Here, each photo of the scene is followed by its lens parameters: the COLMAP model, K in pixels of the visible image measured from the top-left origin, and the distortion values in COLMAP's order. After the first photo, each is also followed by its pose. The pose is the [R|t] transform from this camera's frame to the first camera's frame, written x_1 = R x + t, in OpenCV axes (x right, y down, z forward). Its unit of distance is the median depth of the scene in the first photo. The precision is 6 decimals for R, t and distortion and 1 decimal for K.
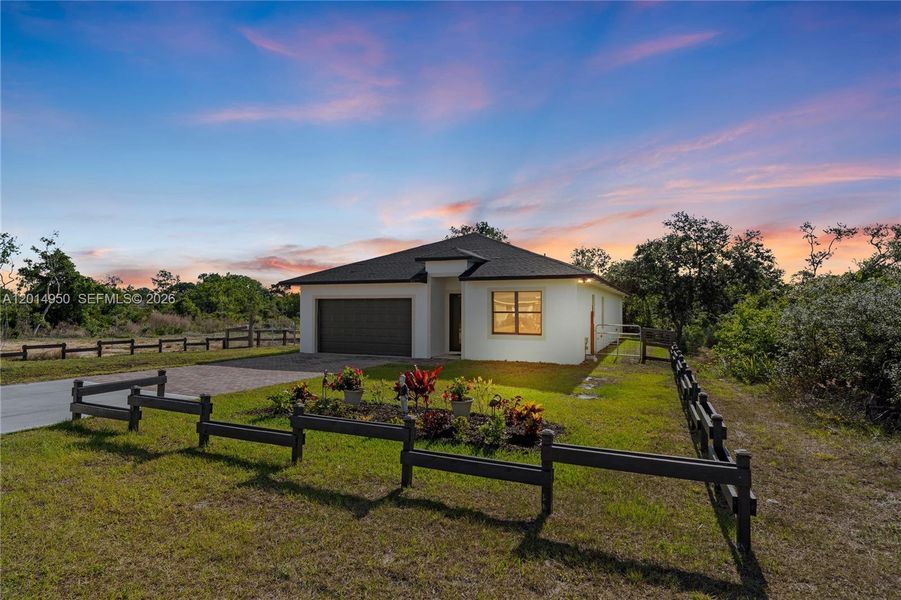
lens RADIAL K [[440.4, 0, 450.5], [0, 440.4, 300.0], [0, 0, 1]] dist [-0.004810, -0.000903]
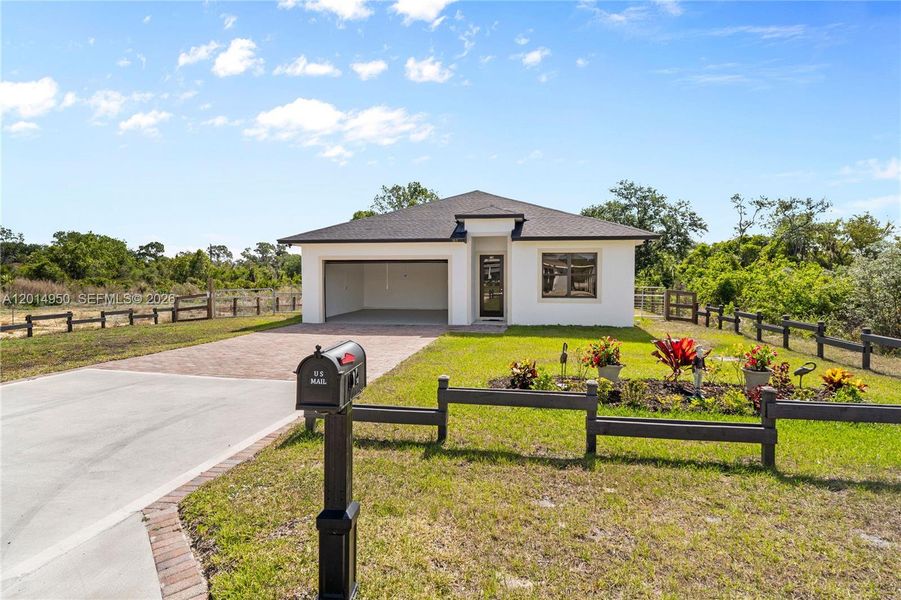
lens RADIAL K [[440.4, 0, 450.5], [0, 440.4, 300.0], [0, 0, 1]] dist [-0.004810, -0.000903]
pose [[0.967006, -0.021110, 0.253878, -0.221127], [0.000571, 0.996738, 0.080707, 0.005007], [-0.254753, -0.077899, 0.963863, 0.070233]]
